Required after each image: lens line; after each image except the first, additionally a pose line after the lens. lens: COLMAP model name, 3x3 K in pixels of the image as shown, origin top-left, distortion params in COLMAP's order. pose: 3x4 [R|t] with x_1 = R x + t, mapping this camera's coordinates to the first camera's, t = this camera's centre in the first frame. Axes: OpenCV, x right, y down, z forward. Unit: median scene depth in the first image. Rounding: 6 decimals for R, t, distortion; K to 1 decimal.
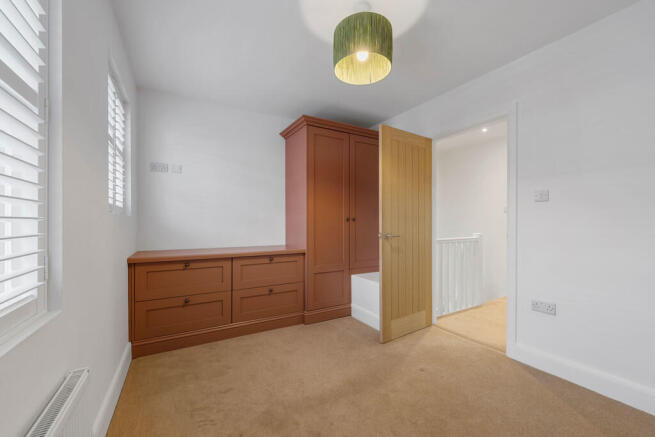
lens RADIAL K [[260.1, 0, 321.2], [0, 260.1, 220.6], [0, 0, 1]] dist [0.000243, 0.000092]
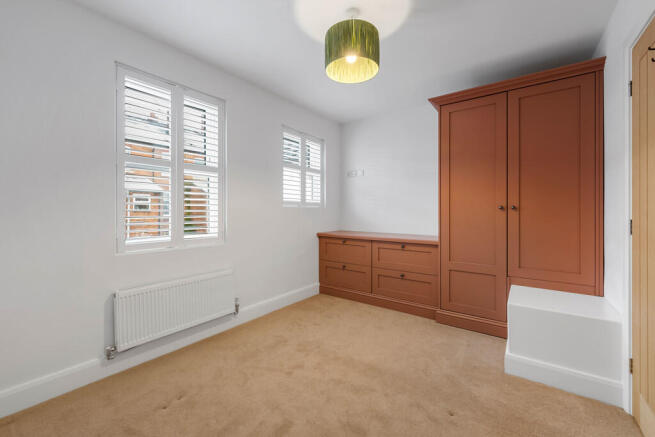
lens RADIAL K [[260.1, 0, 321.2], [0, 260.1, 220.6], [0, 0, 1]] dist [0.000243, 0.000092]
pose [[0.423198, 0.041778, -0.905073, 0.655121], [0.007959, 0.998726, 0.049822, -0.012095], [0.906002, -0.028288, 0.422327, 0.271684]]
